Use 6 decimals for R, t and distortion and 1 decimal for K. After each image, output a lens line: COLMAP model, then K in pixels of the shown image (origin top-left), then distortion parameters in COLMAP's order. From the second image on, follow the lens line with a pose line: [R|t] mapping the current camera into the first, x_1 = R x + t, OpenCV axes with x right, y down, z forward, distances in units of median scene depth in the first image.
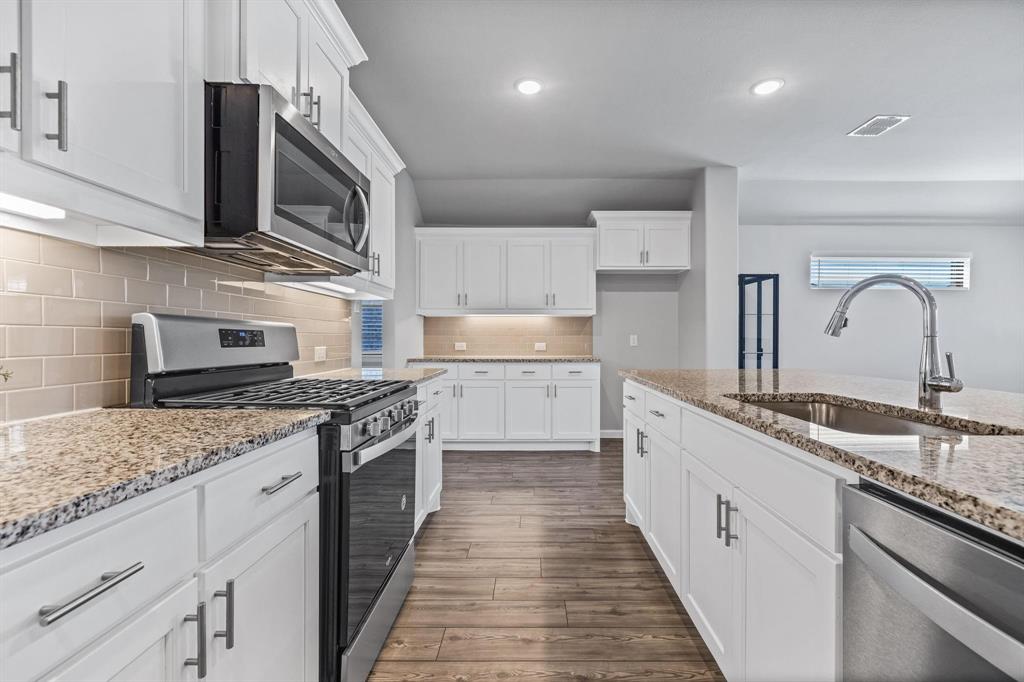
lens RADIAL K [[445.7, 0, 552.8], [0, 445.7, 349.9], [0, 0, 1]] dist [0.000518, 0.001517]
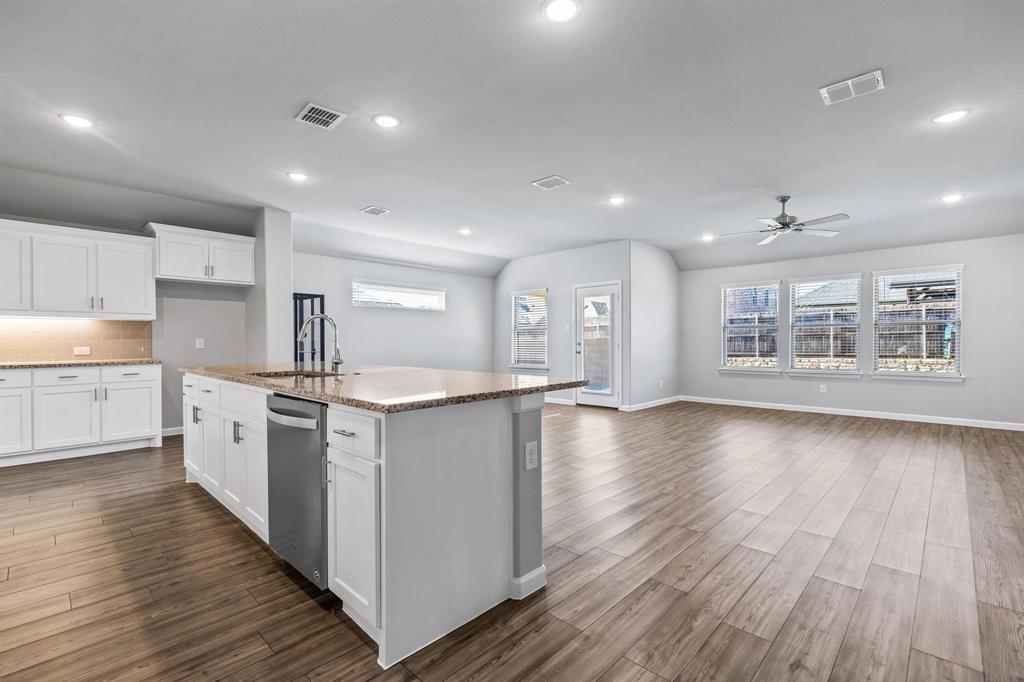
lens RADIAL K [[445.7, 0, 504.2], [0, 445.7, 342.6], [0, 0, 1]] dist [0.000518, 0.001517]
pose [[0.726168, -0.004545, 0.687502, -0.034317], [0.019760, 0.999703, -0.014262, 0.007795], [-0.687233, 0.023942, 0.726042, -0.366581]]
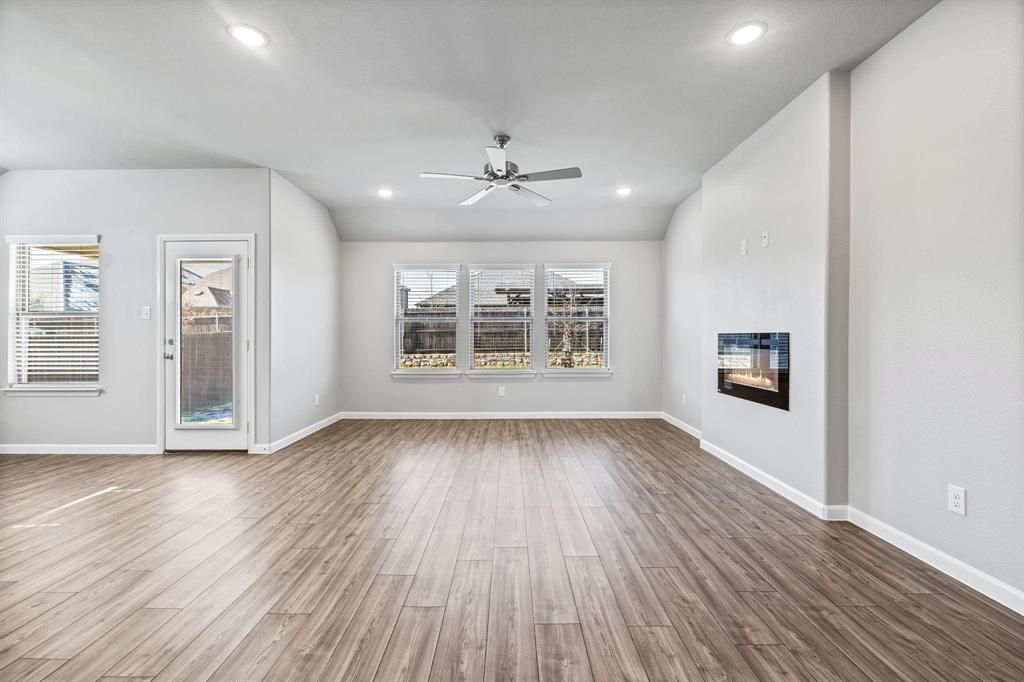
lens RADIAL K [[445.7, 0, 504.6], [0, 445.7, 343.6], [0, 0, 1]] dist [0.000518, 0.001517]
pose [[0.037336, -0.014663, 0.999195, 0.432620], [0.024430, 0.999607, 0.013756, 0.001364], [-0.999004, 0.023897, 0.037679, -0.071108]]
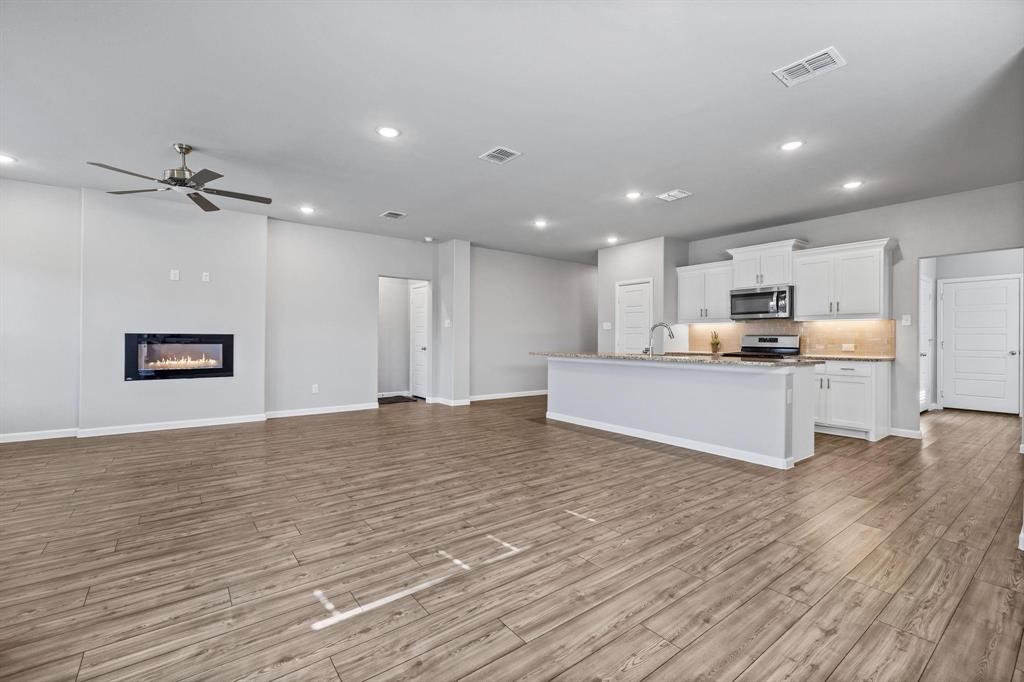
lens RADIAL K [[450.2, 0, 508.5], [0, 450.2, 341.1], [0, 0, 1]] dist [-0.000409, 0.000645]
pose [[-0.815091, -0.002472, -0.579327, 1.232784], [-0.020327, 0.999497, 0.024336, -0.023996], [0.578976, 0.031612, -0.814732, 1.021662]]
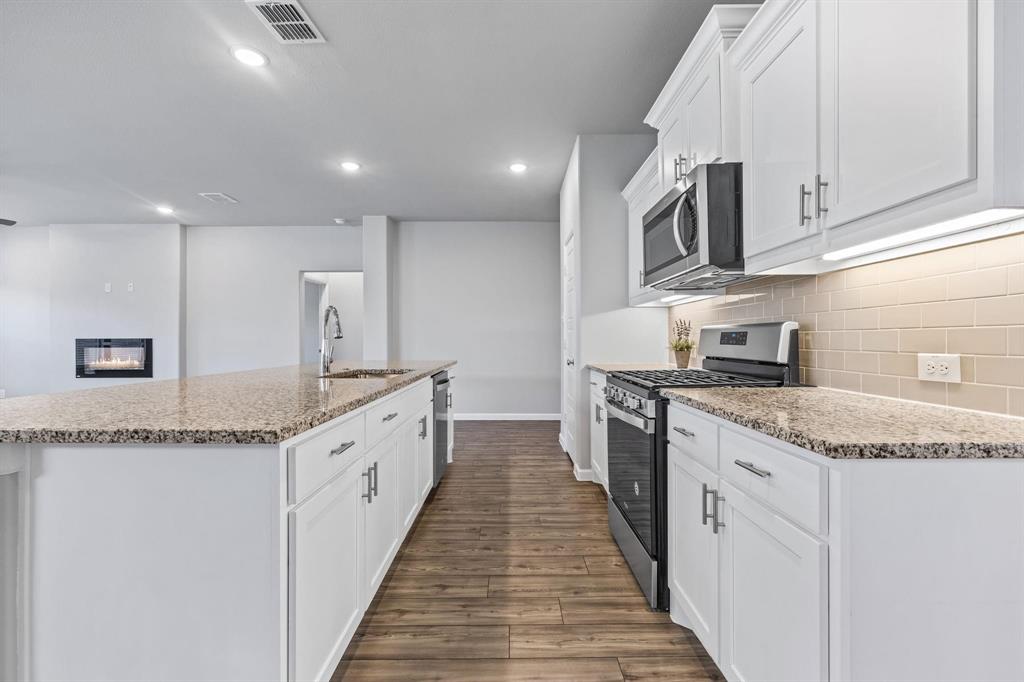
lens RADIAL K [[450.2, 0, 513.3], [0, 450.2, 337.4], [0, 0, 1]] dist [-0.000409, 0.000645]
pose [[-0.999192, 0.002012, 0.040130, -0.031582], [0.002719, 0.999842, 0.017580, -0.019455], [-0.040088, 0.017675, -0.999040, 0.853725]]
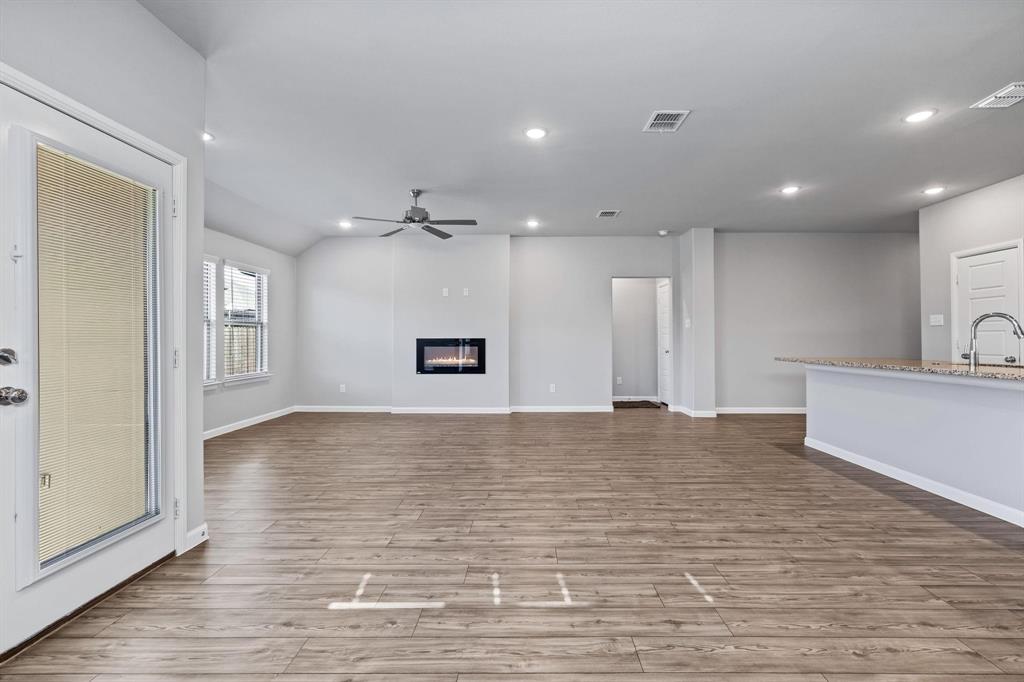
lens RADIAL K [[445.7, 0, 520.1], [0, 445.7, 339.9], [0, 0, 1]] dist [0.000518, 0.001517]
pose [[-0.999033, 0.001831, 0.043939, 0.944434], [0.002926, 0.999687, 0.024860, -0.028234], [-0.043880, 0.024965, -0.998725, 1.026846]]
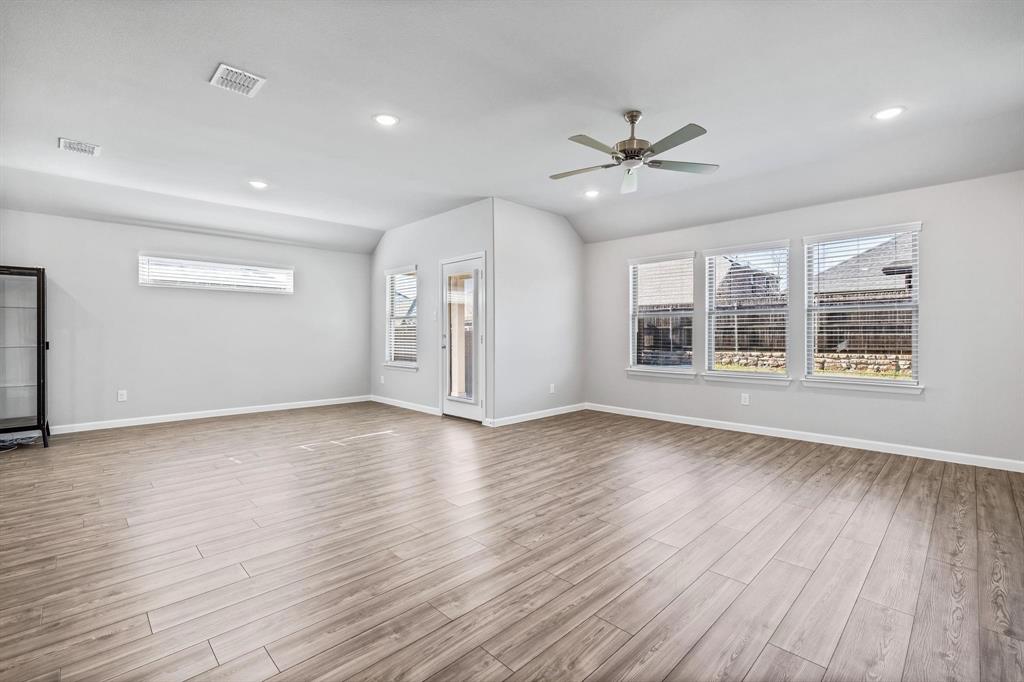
lens RADIAL K [[450.2, 0, 509.5], [0, 450.2, 332.8], [0, 0, 1]] dist [-0.000409, 0.000645]
pose [[0.732859, -0.000242, 0.680380, 0.587453], [0.015952, 0.999731, -0.016827, 0.009203], [-0.680193, 0.023186, 0.732666, -0.437069]]
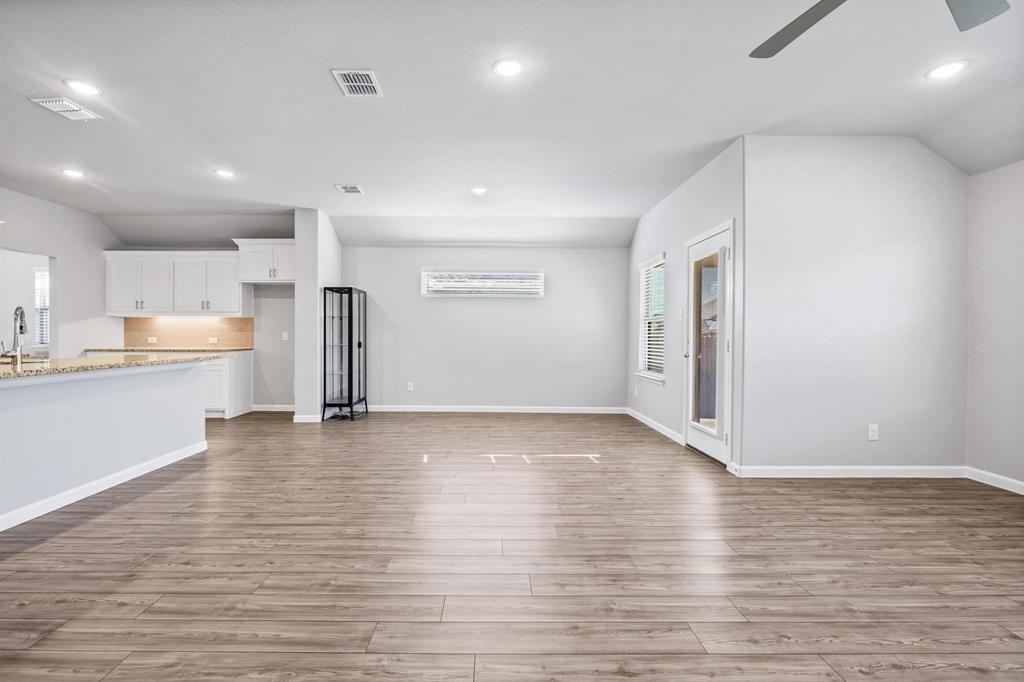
lens RADIAL K [[450.2, 0, 494.6], [0, 450.2, 347.9], [0, 0, 1]] dist [-0.000409, 0.000645]
pose [[0.999779, 0.005454, -0.020303, 0.944130], [-0.005374, 0.999978, 0.004010, 0.005048], [0.020324, -0.003900, 0.999786, -0.346828]]
